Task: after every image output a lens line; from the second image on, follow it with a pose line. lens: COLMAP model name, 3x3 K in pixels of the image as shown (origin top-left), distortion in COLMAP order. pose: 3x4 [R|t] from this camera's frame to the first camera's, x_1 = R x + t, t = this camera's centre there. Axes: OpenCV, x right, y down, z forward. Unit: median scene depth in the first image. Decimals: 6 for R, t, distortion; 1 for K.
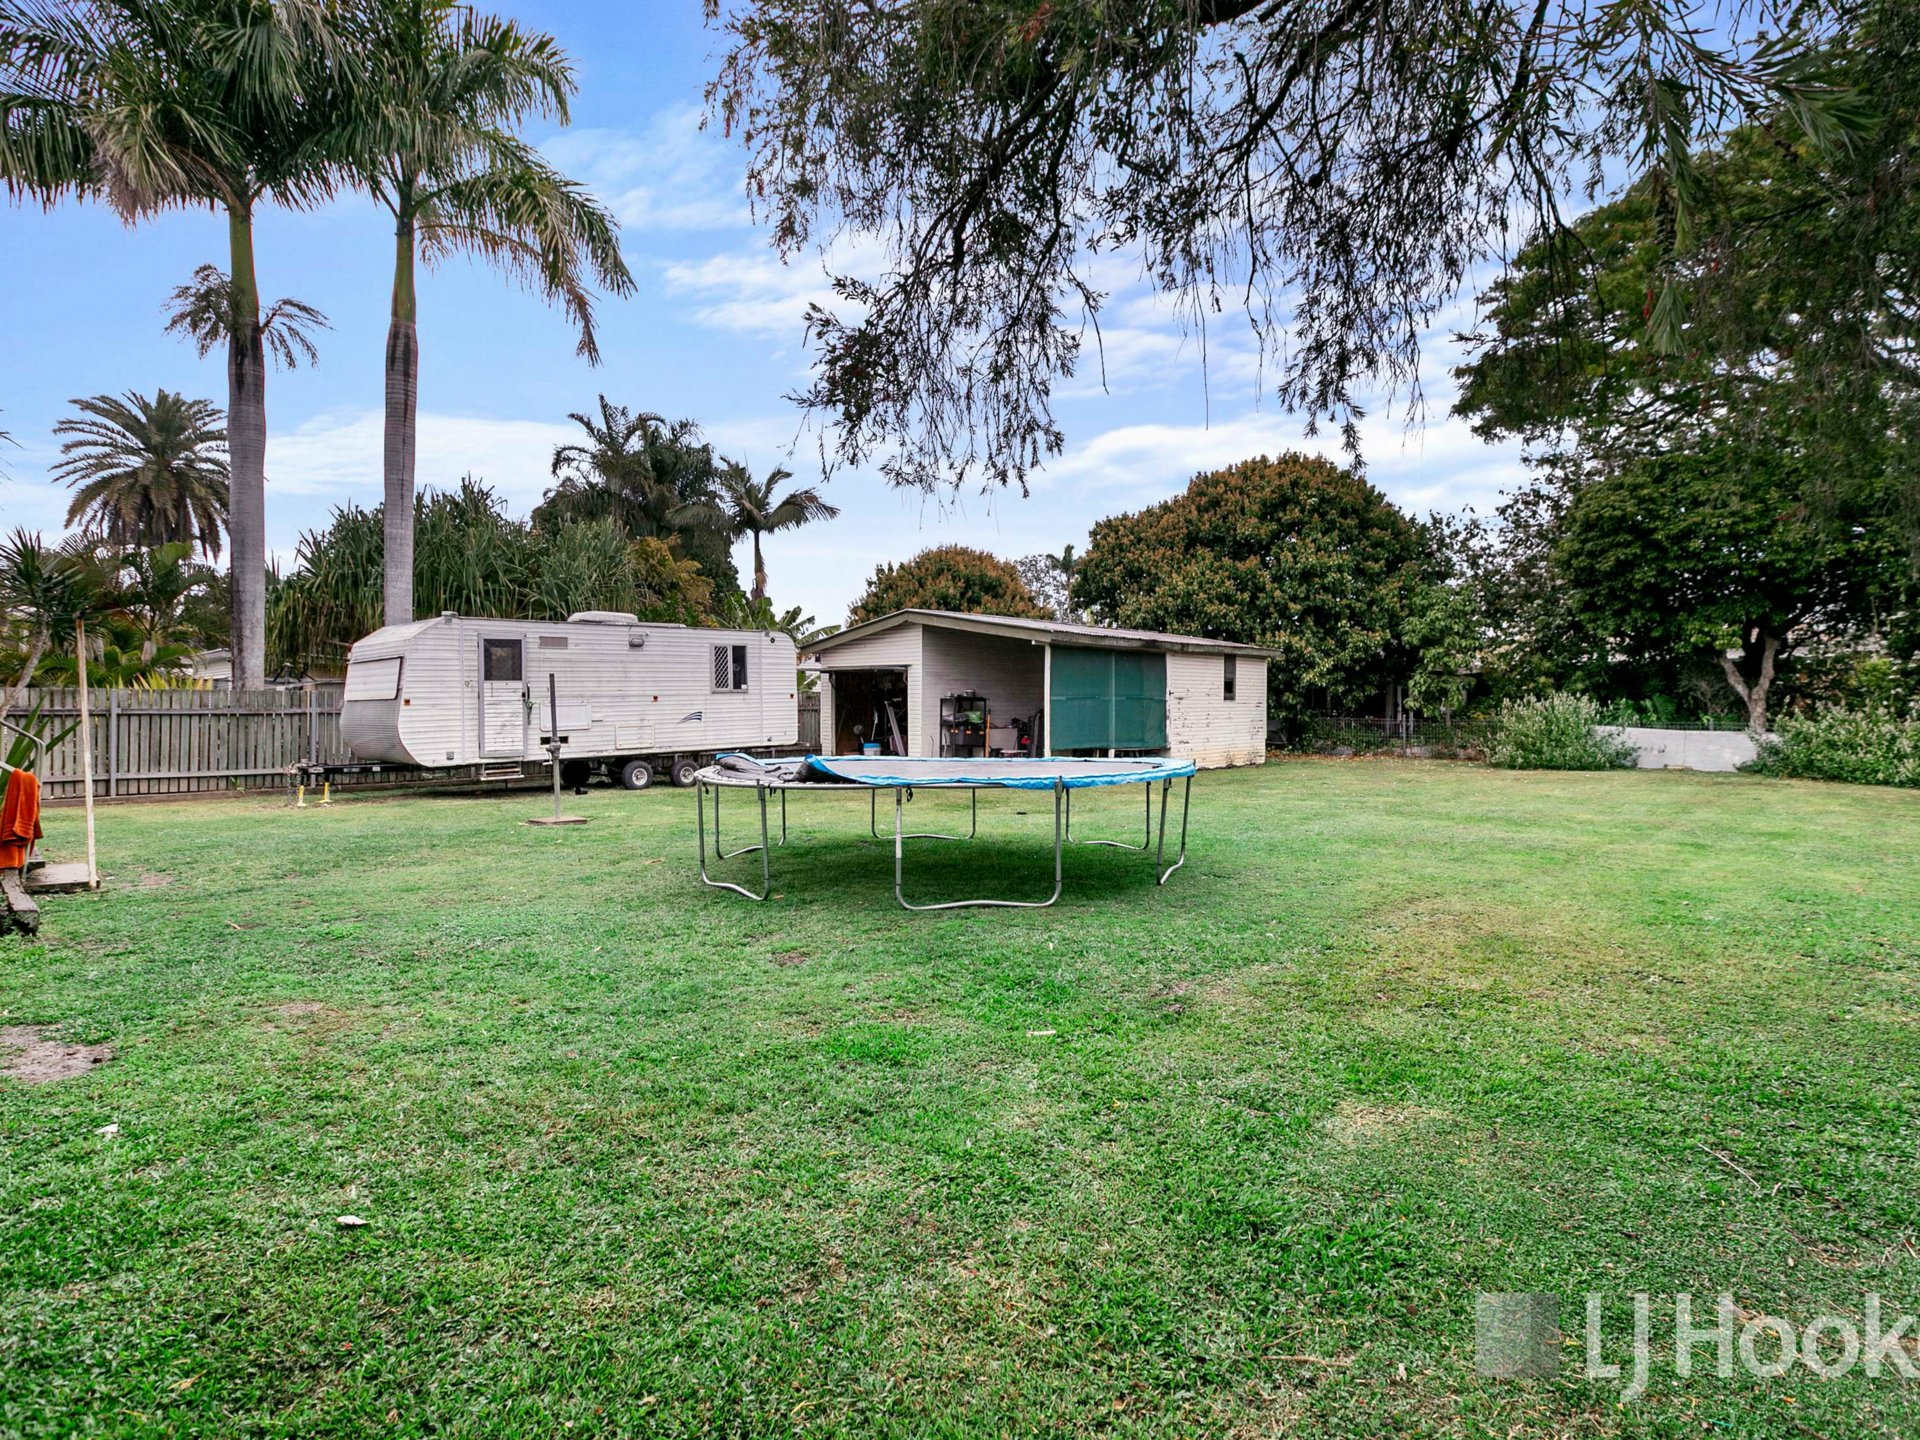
lens RADIAL K [[979.2, 0, 960.4], [0, 979.2, 717.2], [0, 0, 1]] dist [0.000315, 0.000056]
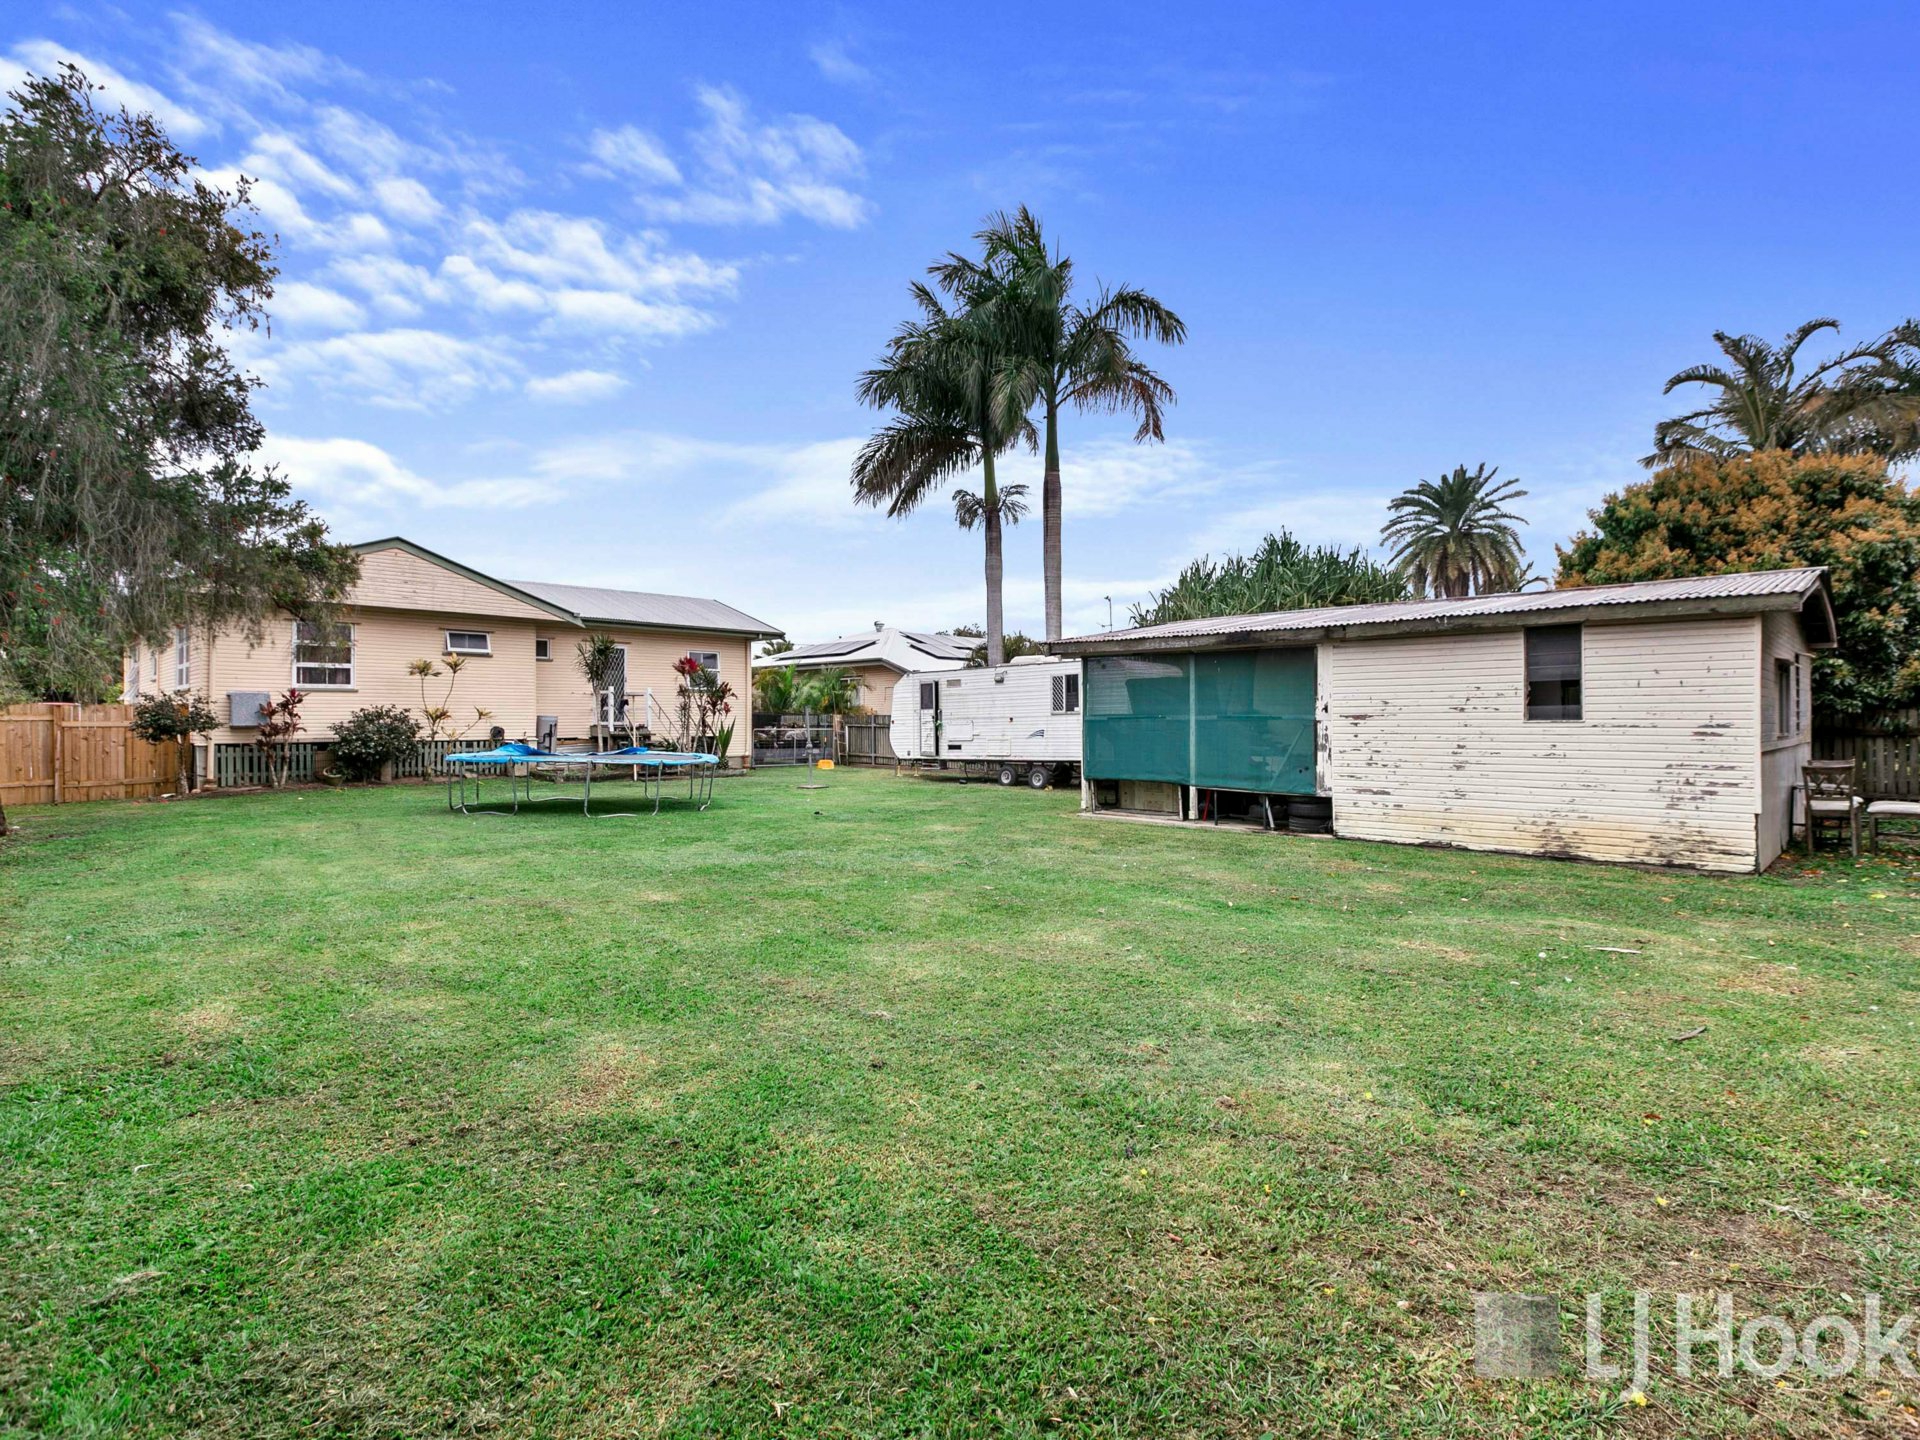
lens RADIAL K [[979.2, 0, 959.4], [0, 979.2, 717.6], [0, 0, 1]] dist [0.000315, 0.000056]
pose [[-0.006498, -0.003058, -0.999974, 0.972541], [-0.013534, 0.999904, -0.002970, -0.016027], [0.999887, 0.013515, -0.006539, 0.895592]]
